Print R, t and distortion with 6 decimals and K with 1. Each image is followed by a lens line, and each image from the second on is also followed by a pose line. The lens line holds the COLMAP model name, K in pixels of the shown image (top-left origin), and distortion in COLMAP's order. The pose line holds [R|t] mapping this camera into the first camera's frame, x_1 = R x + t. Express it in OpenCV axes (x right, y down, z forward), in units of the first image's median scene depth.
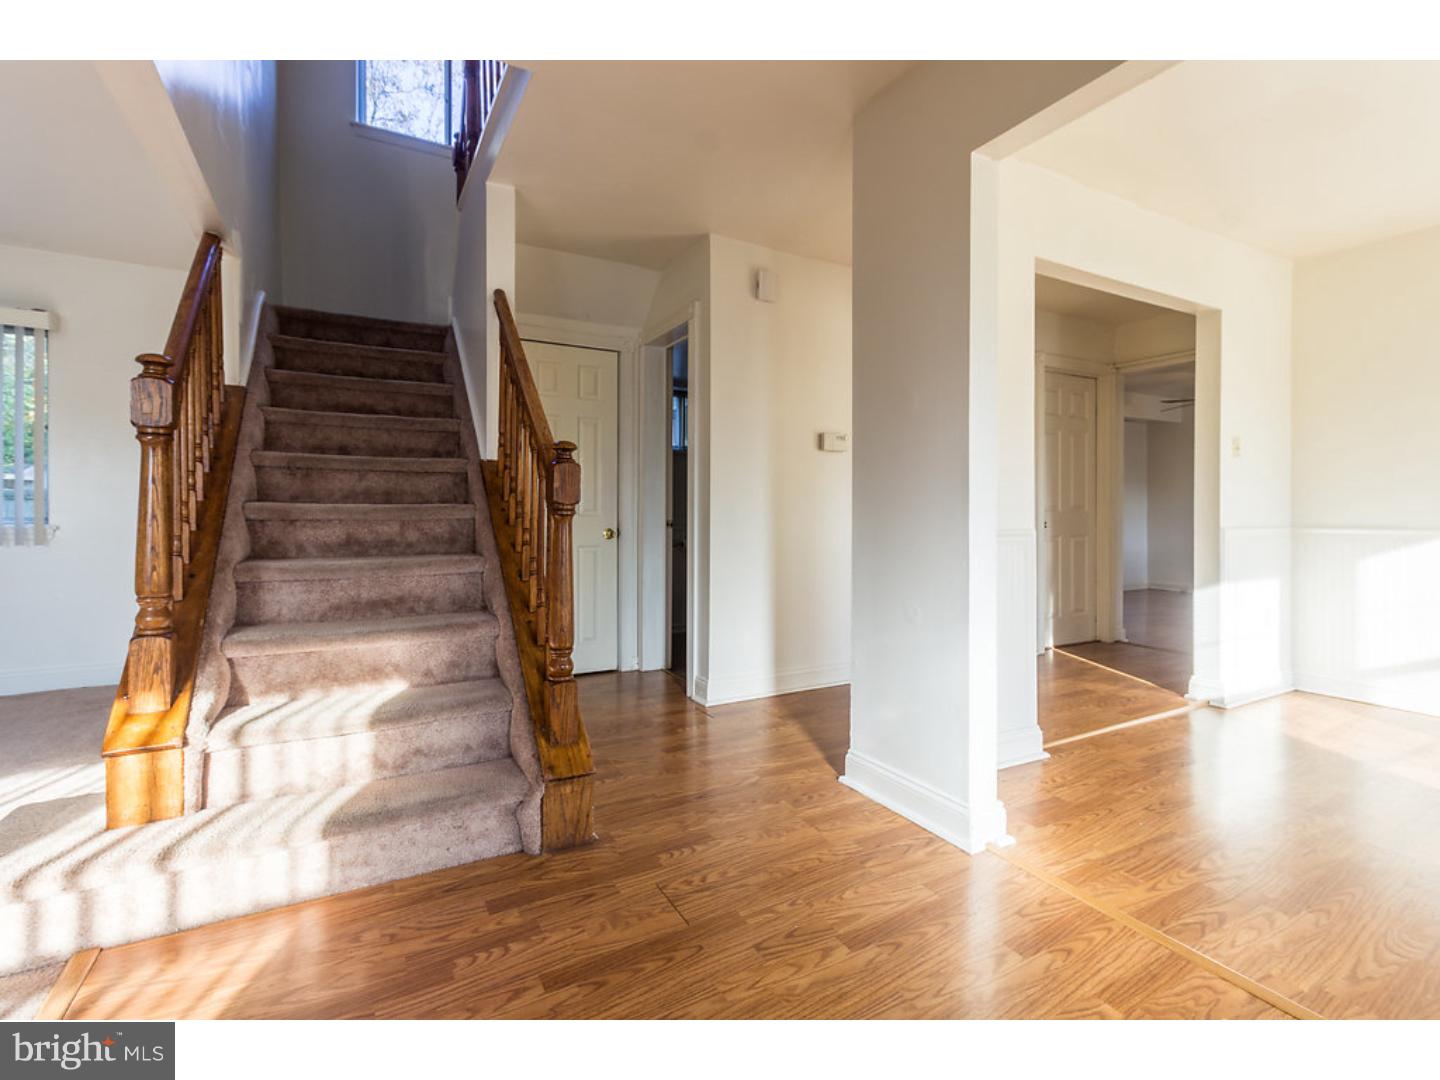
lens RADIAL K [[669.9, 0, 724.5], [0, 669.9, 519.8], [0, 0, 1]] dist [0.001773, 0.001741]
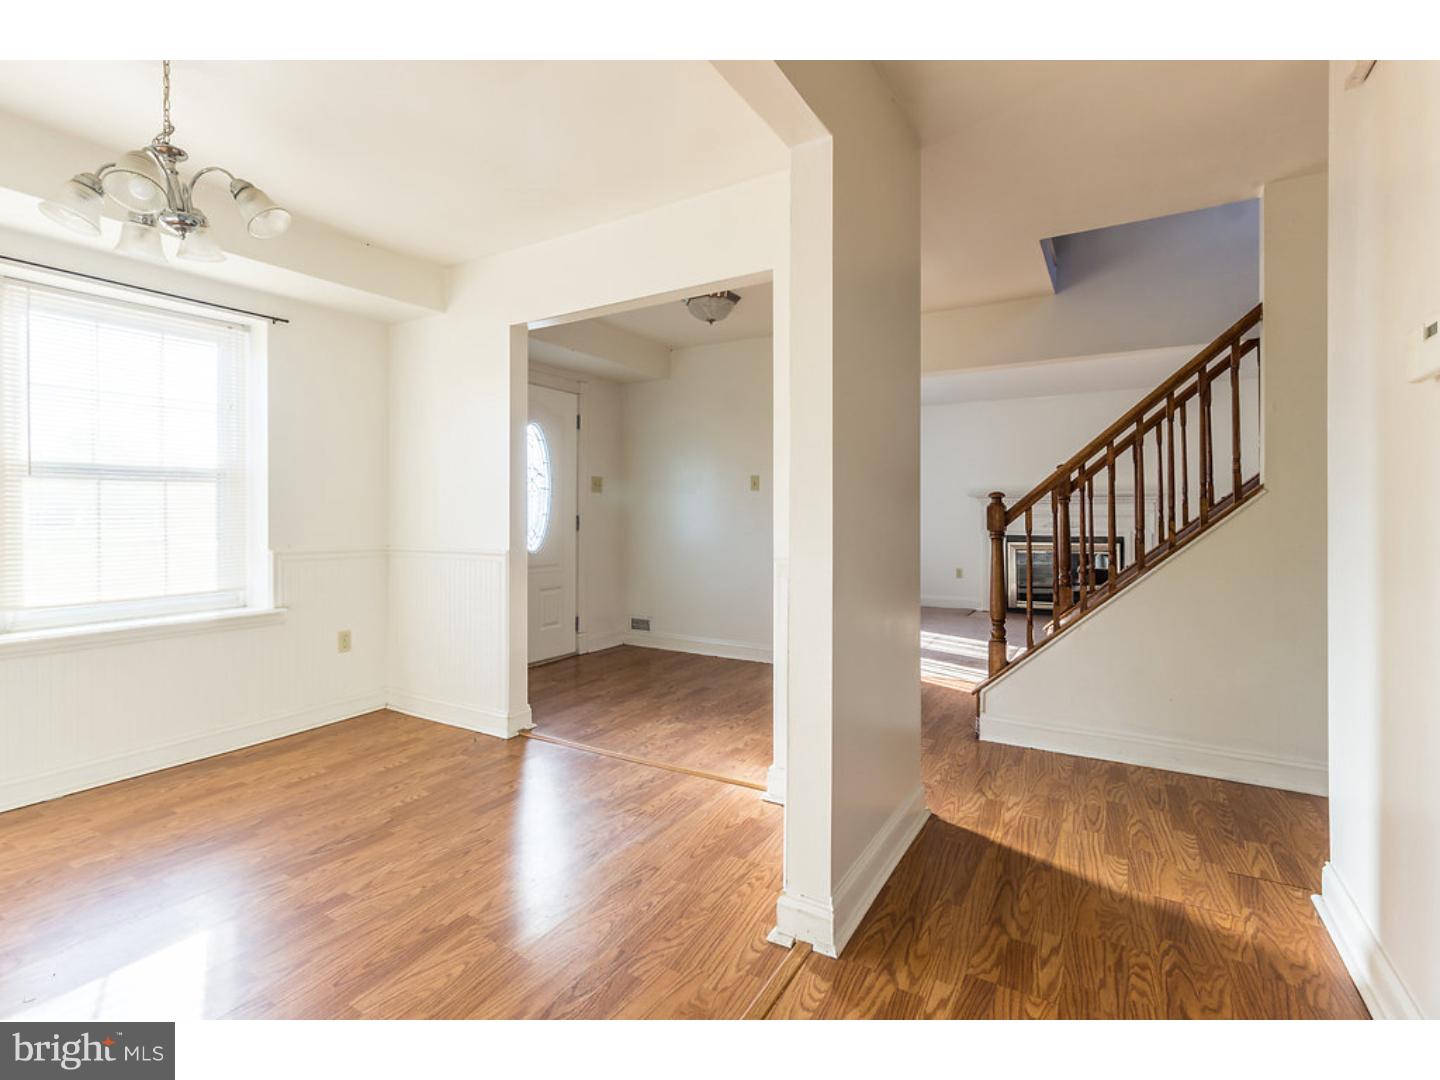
lens RADIAL K [[669.9, 0, 720.2], [0, 669.9, 520.0], [0, 0, 1]] dist [0.001773, 0.001741]
pose [[-0.865673, 0.005053, -0.500584, 0.669475], [-0.000929, 0.999931, 0.011700, -0.040837], [0.500609, 0.010594, -0.865609, 1.213923]]
